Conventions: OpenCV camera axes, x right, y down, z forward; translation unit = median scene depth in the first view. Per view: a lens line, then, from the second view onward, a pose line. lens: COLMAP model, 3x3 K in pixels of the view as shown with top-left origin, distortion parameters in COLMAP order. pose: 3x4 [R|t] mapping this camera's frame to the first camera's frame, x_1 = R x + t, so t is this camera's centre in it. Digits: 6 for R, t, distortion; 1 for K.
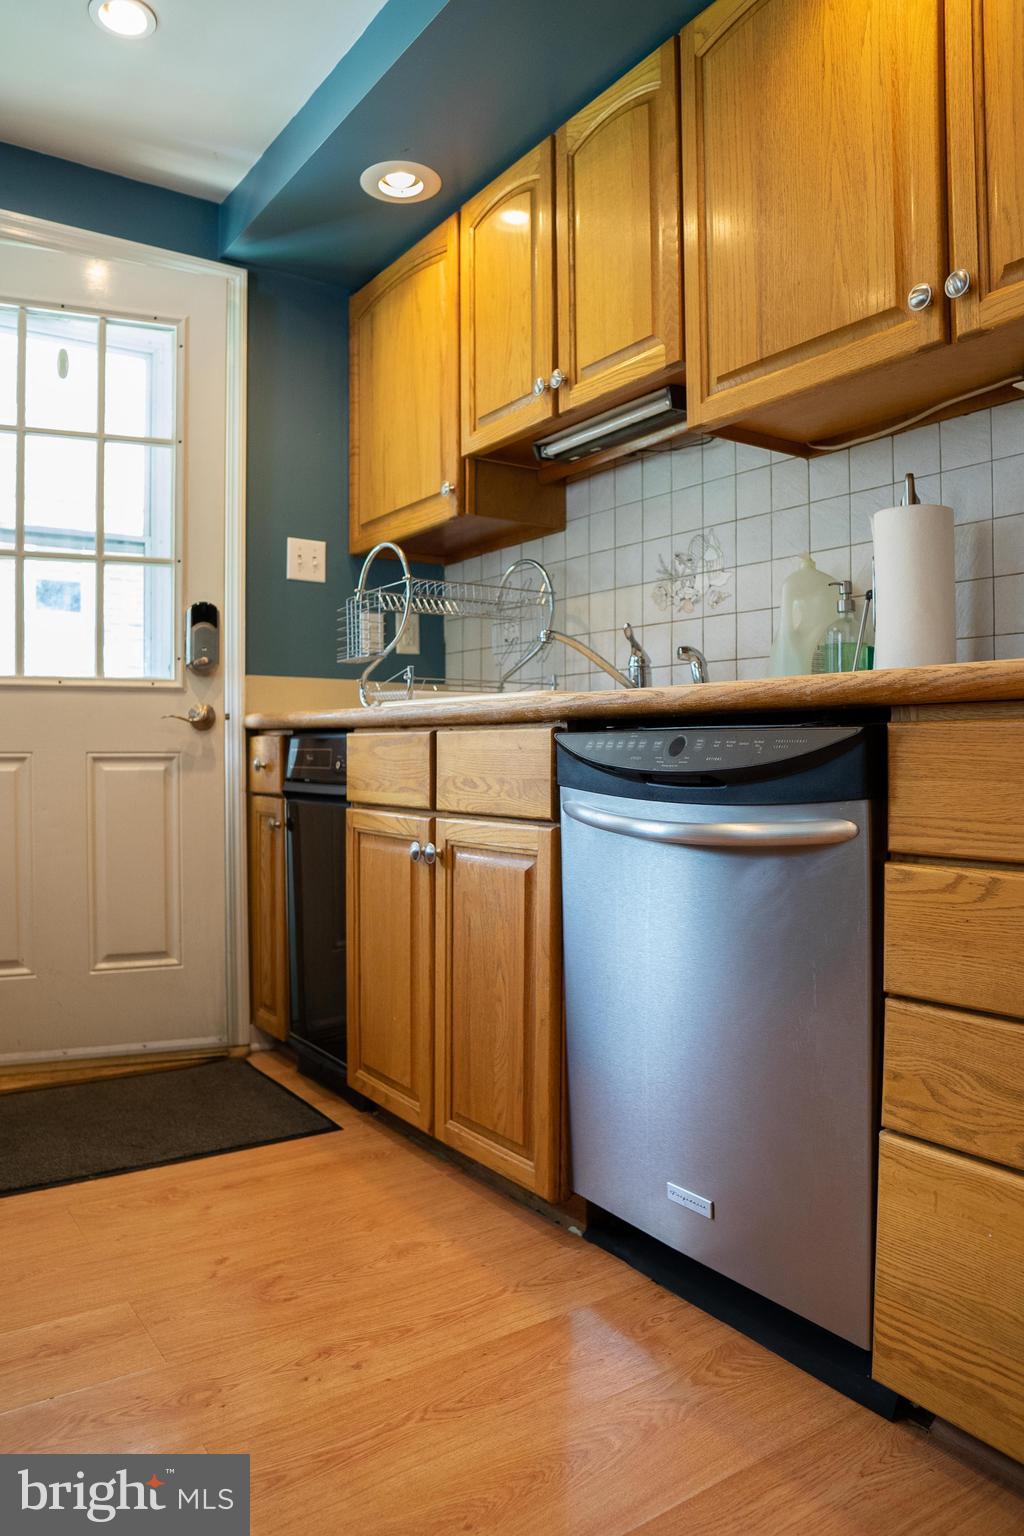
lens RADIAL K [[1075.7, 0, 508.2], [0, 1075.7, 772.6], [0, 0, 1]] dist [-0.112274, 0.070406]
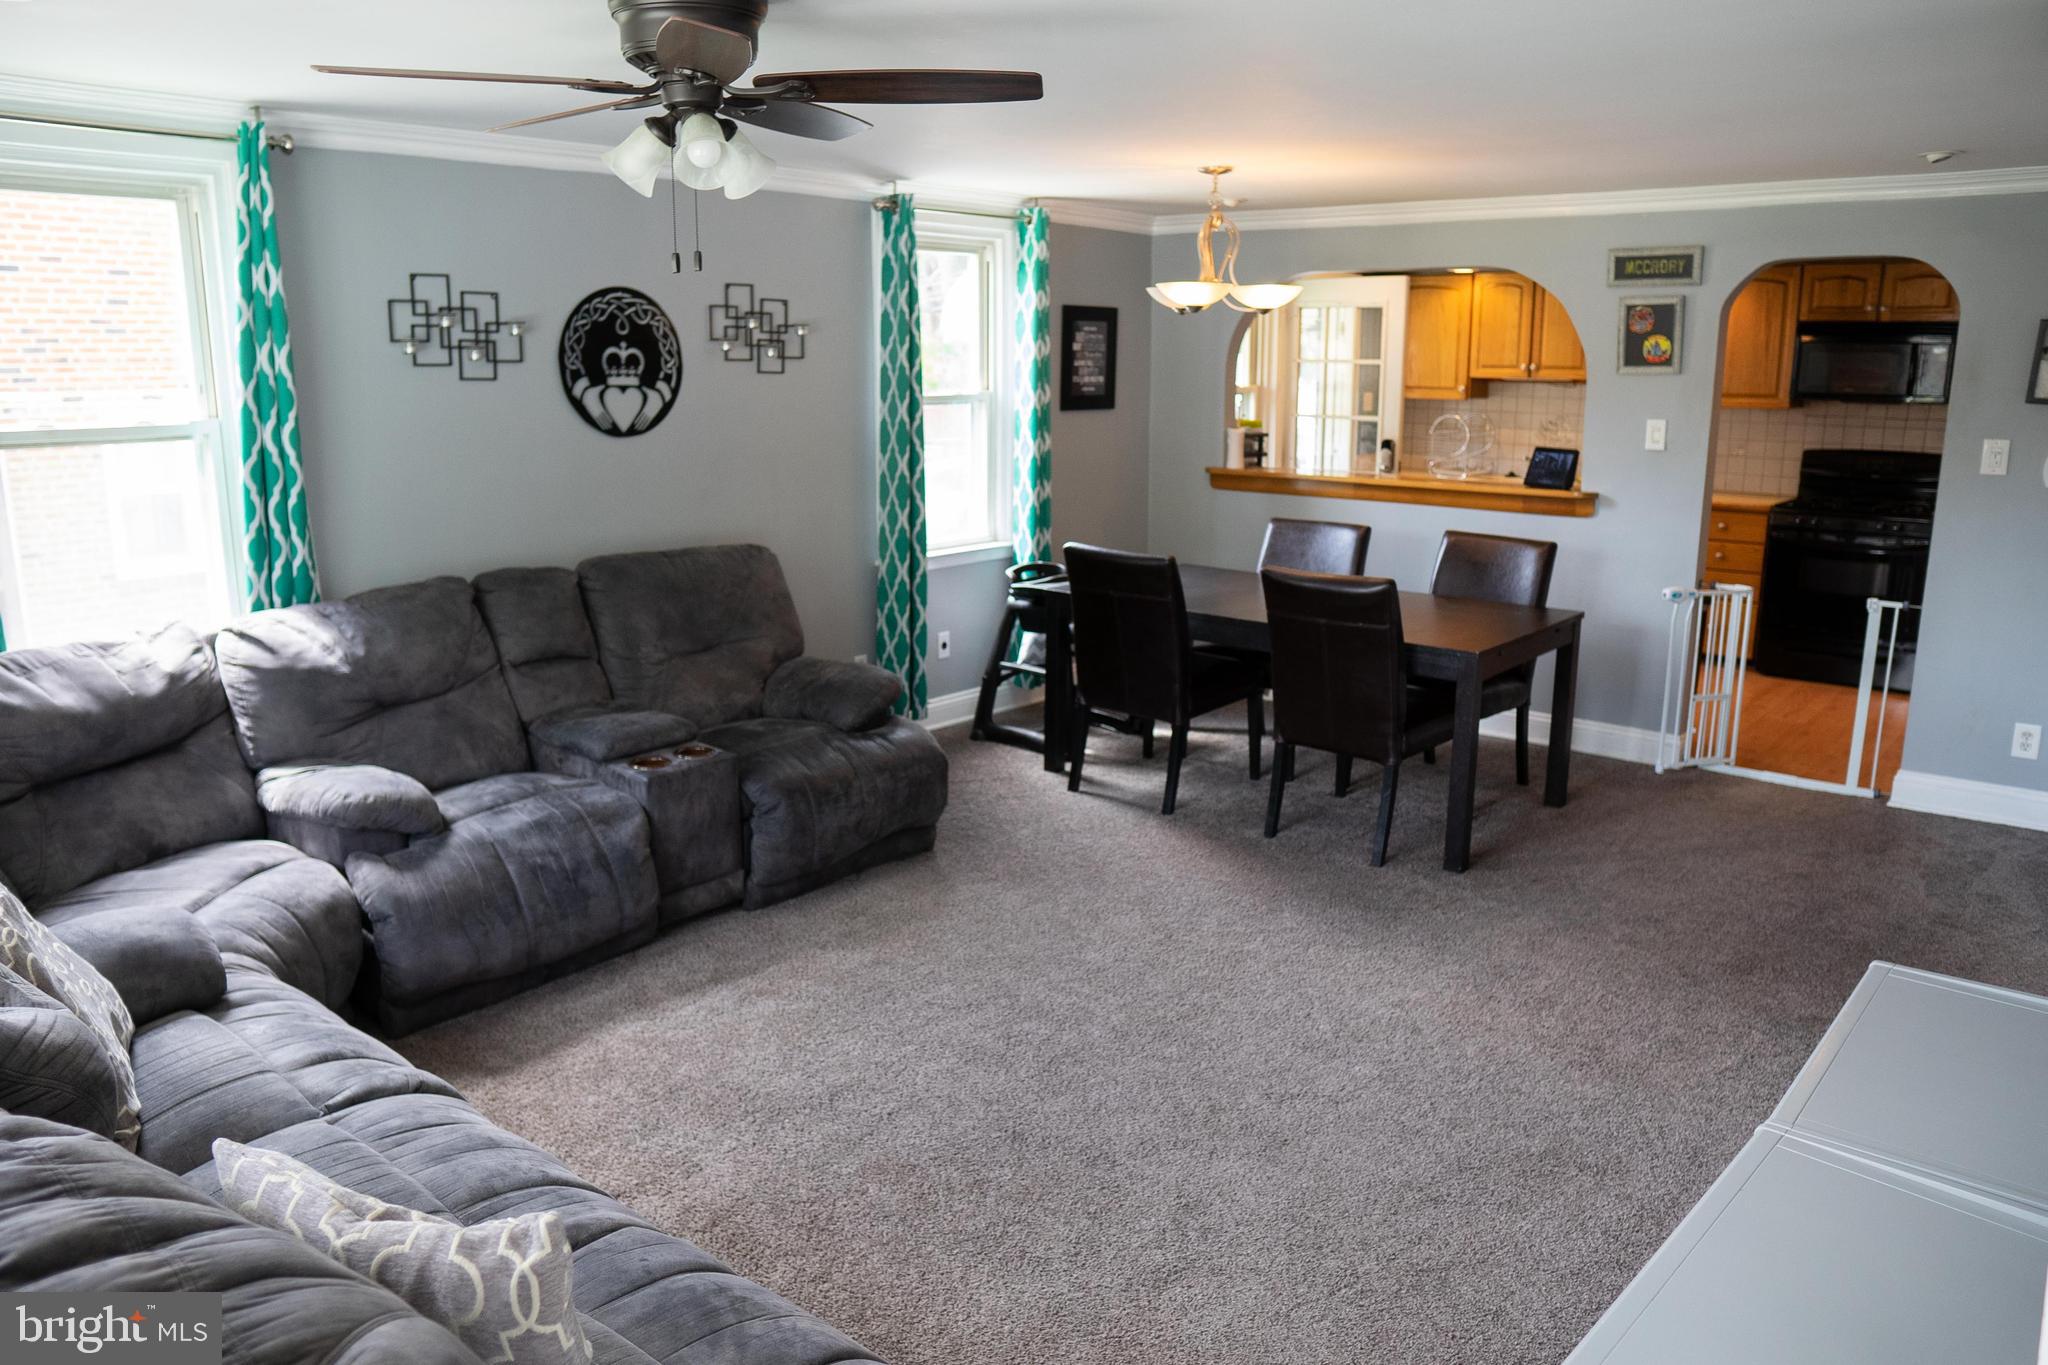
lens RADIAL K [[1434.3, 0, 1022.8], [0, 1434.3, 676.3], [0, 0, 1]] dist [-0.112274, 0.070406]
pose [[0.965435, -0.061733, 0.253229, -2.605164], [0.006156, 0.976676, 0.214629, -0.434350], [-0.260572, -0.205651, 0.943297, -2.714357]]
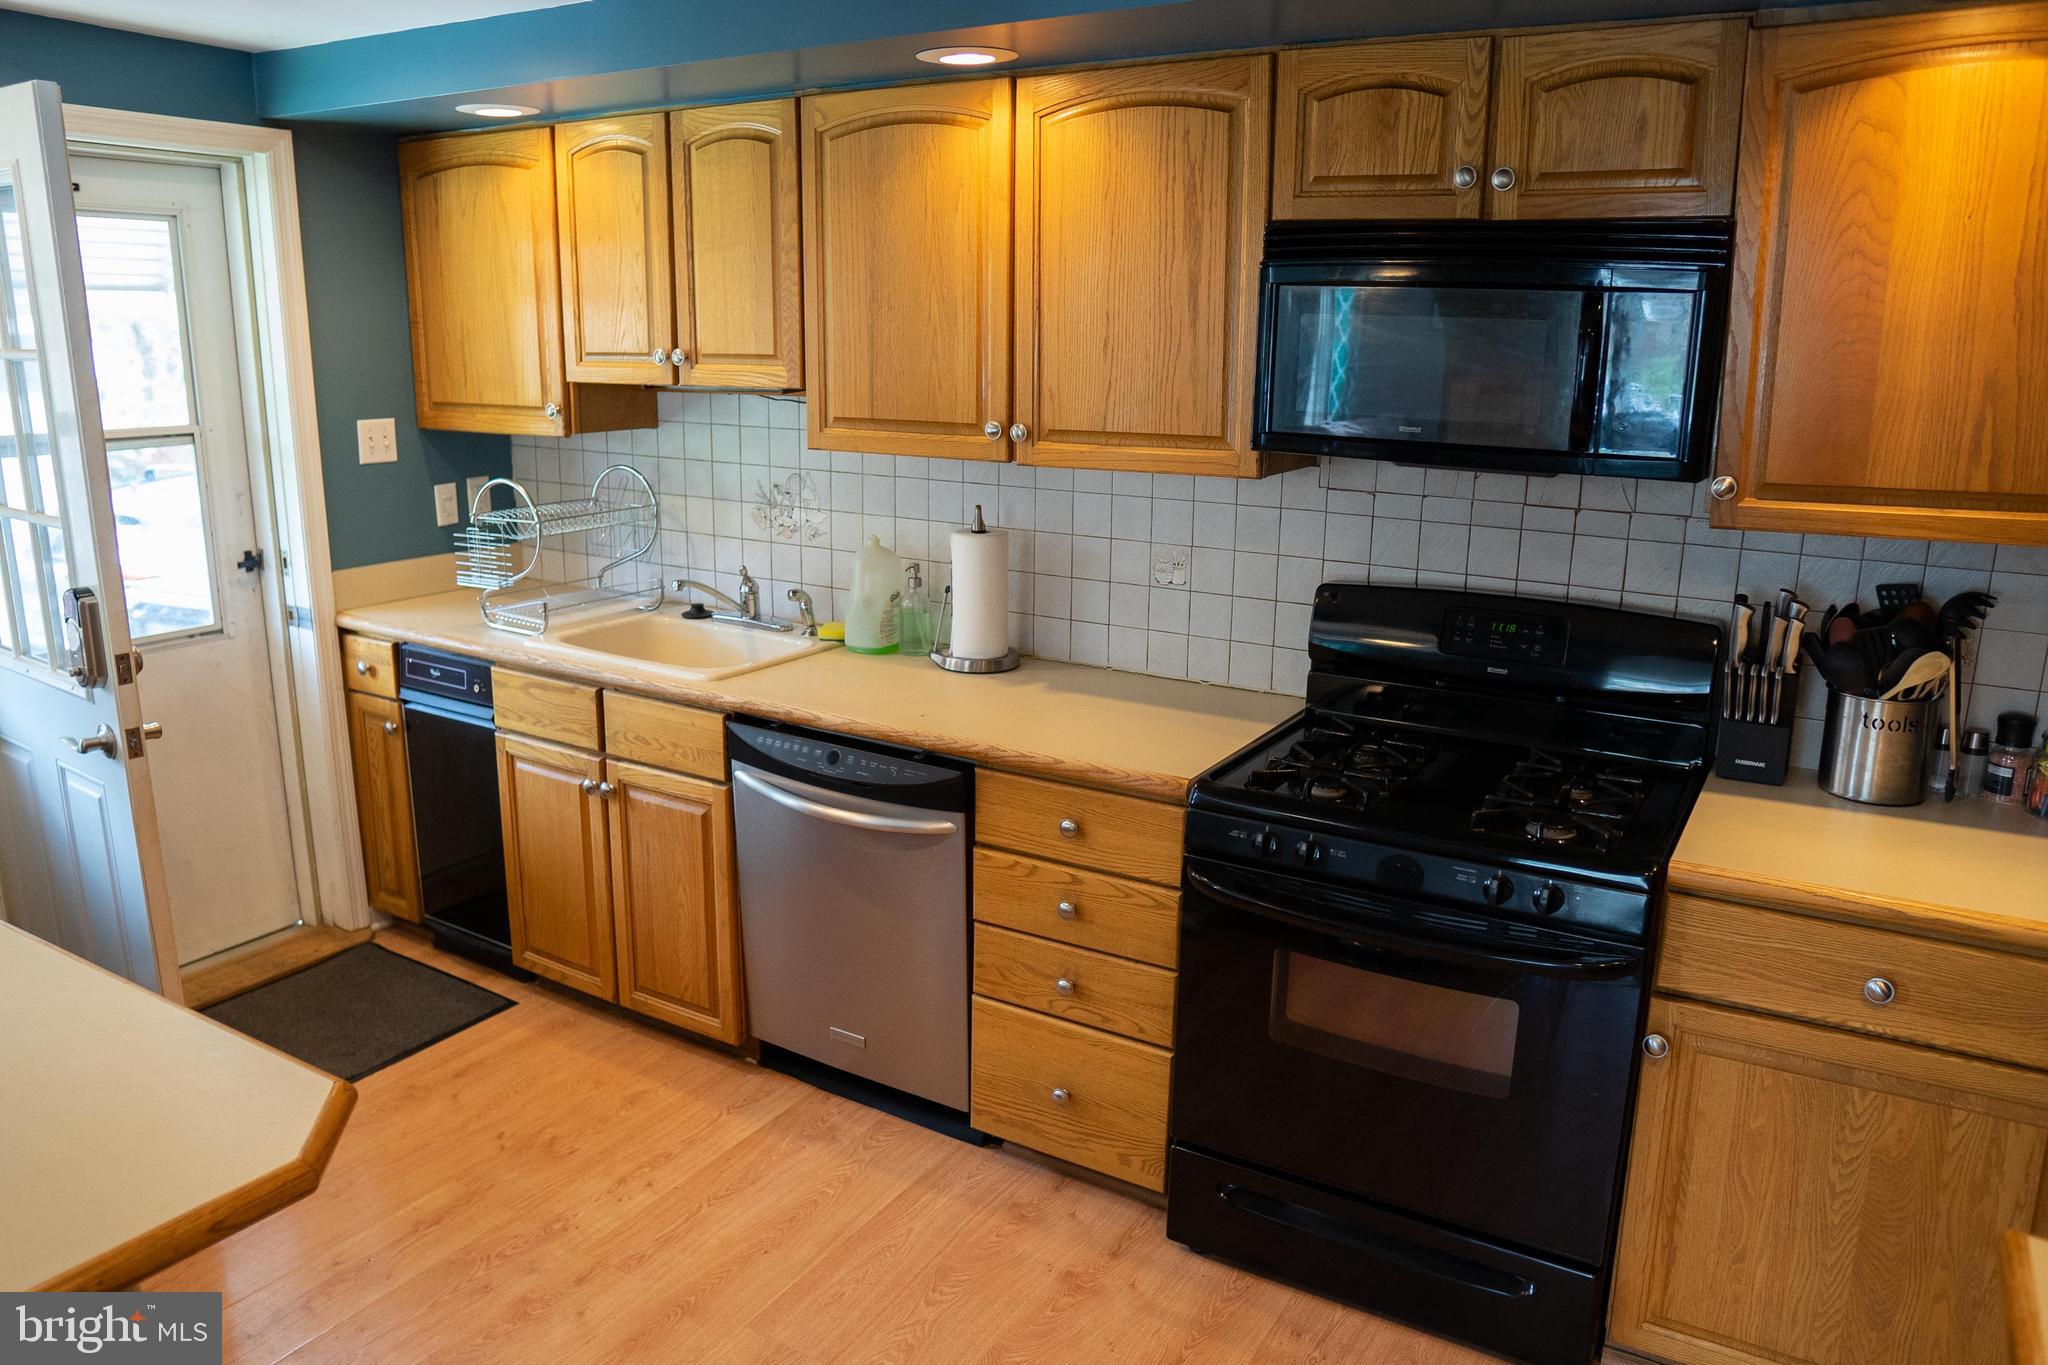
lens RADIAL K [[1434.3, 0, 1022.8], [0, 1434.3, 676.3], [0, 0, 1]] dist [-0.112274, 0.070406]
pose [[0.907158, -0.086787, 0.411743, -0.307743], [-0.010500, 0.973527, 0.228332, -0.442705], [-0.420659, -0.211457, 0.882231, -0.621634]]
